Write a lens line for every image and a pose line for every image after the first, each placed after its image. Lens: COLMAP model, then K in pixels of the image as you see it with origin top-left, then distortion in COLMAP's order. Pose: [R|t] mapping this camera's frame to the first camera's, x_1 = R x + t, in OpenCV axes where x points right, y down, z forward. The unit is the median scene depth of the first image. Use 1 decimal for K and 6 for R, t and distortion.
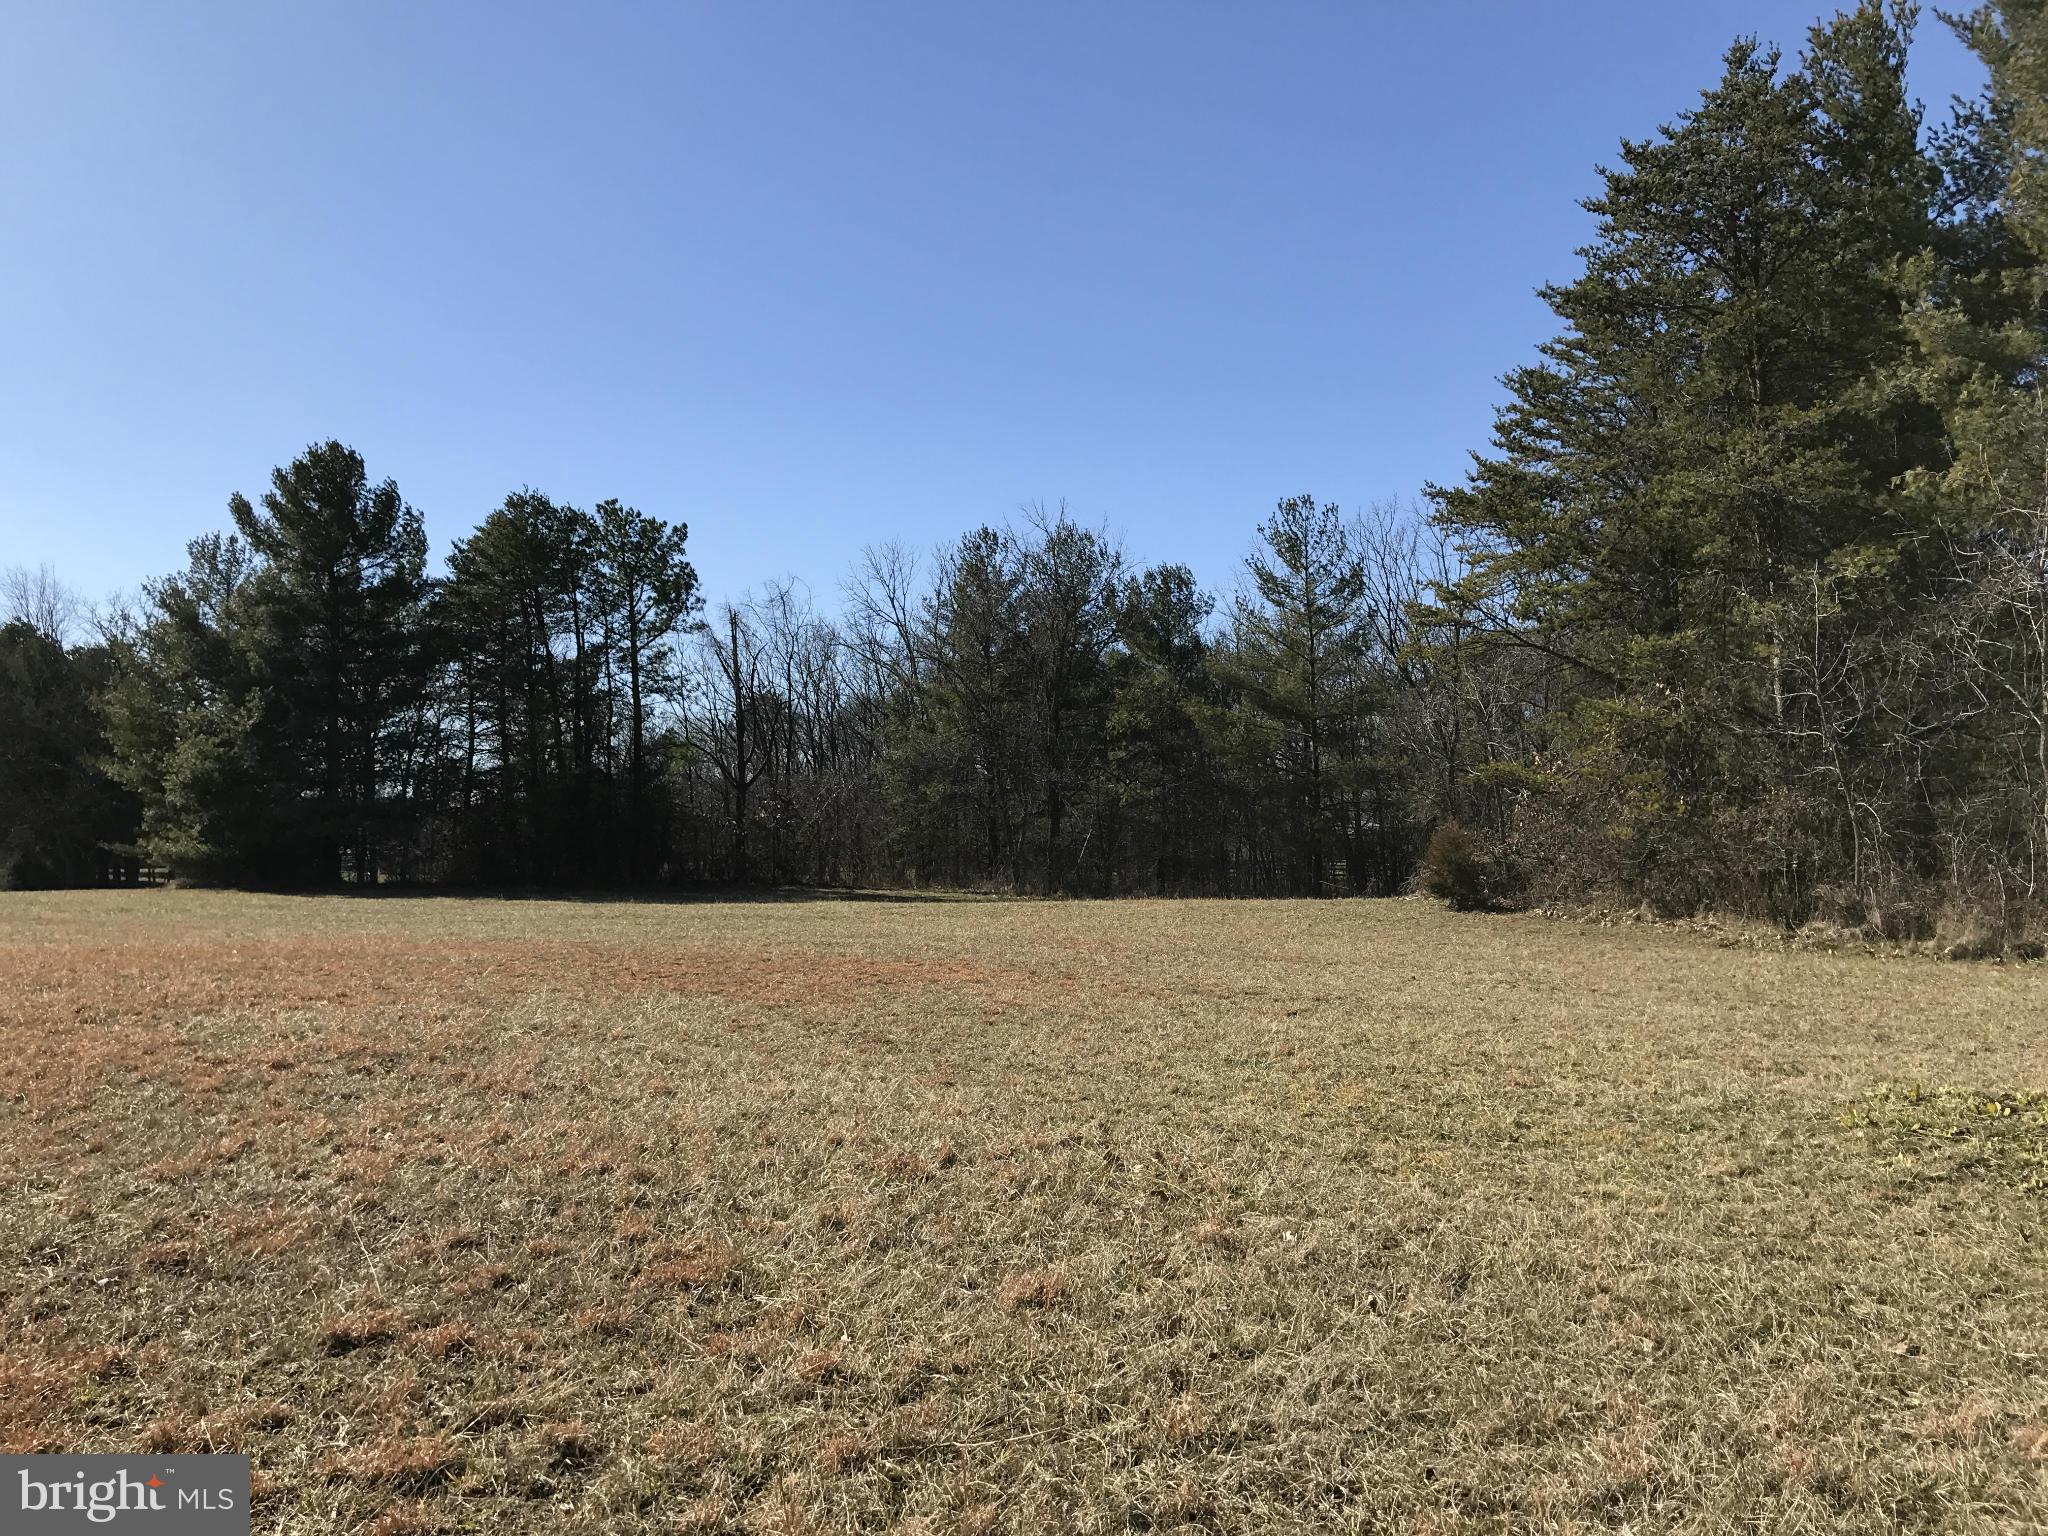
lens RADIAL K [[1792.3, 0, 1024.0], [0, 1792.3, 768.0], [0, 0, 1]] dist [0.033949, -0.016609]
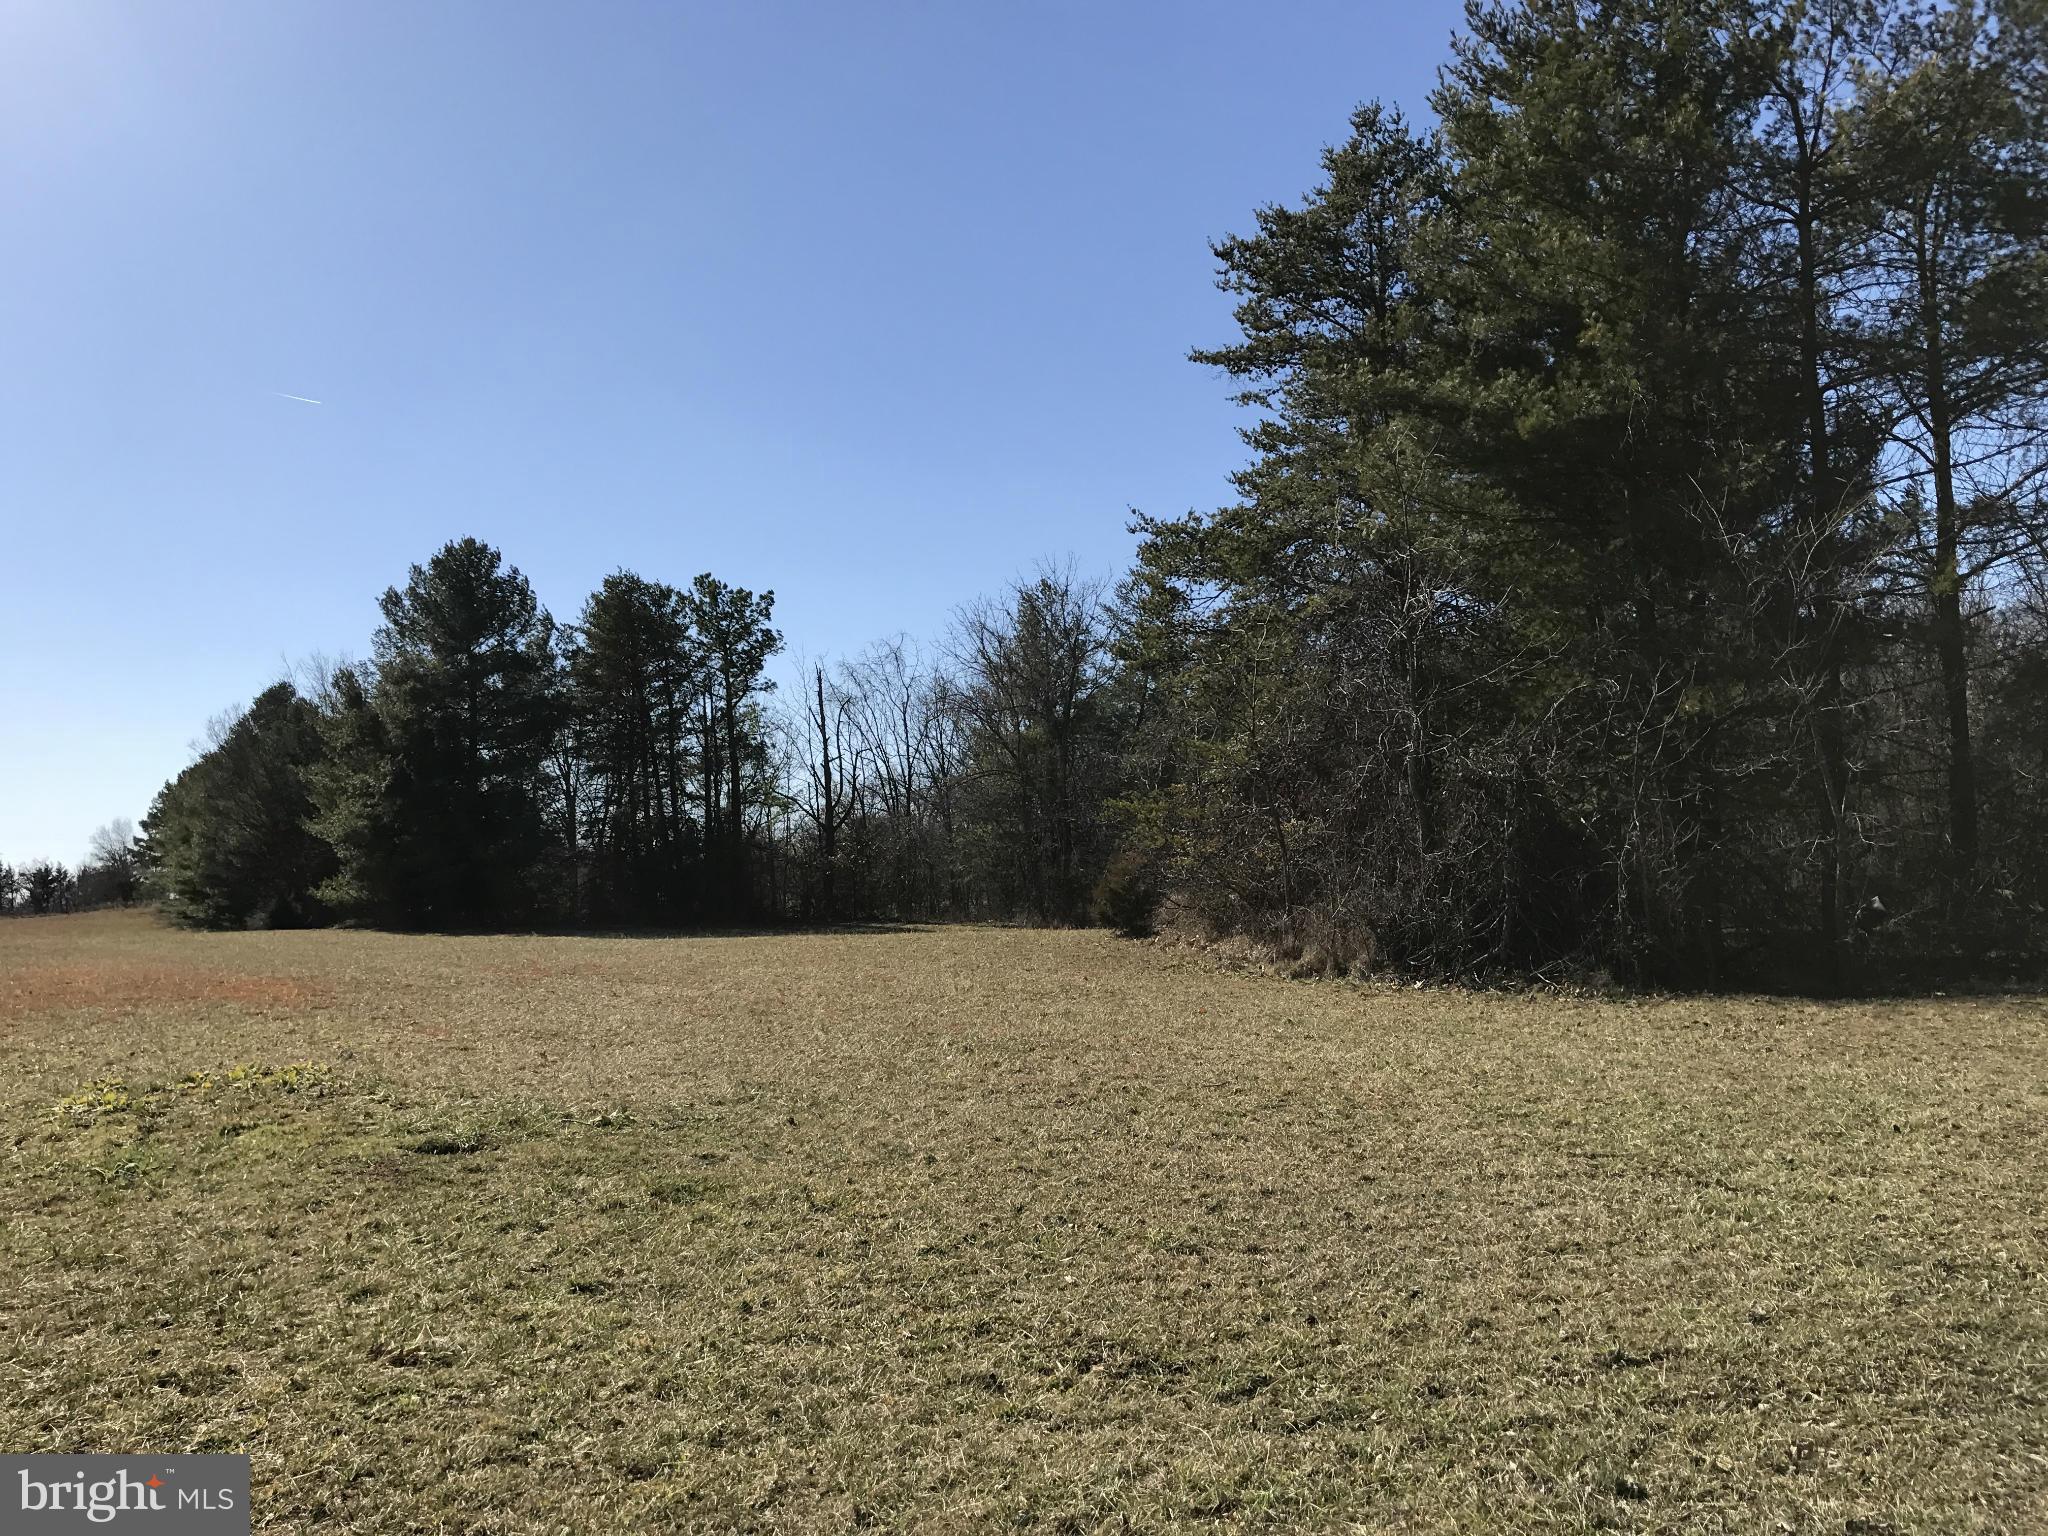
lens RADIAL K [[1792.3, 0, 1024.0], [0, 1792.3, 768.0], [0, 0, 1]] dist [0.033949, -0.016609]
pose [[0.974585, -0.029321, -0.222093, 0.207068], [0.024336, 0.999387, -0.025149, 0.002540], [0.222694, 0.019105, 0.974701, -0.028986]]
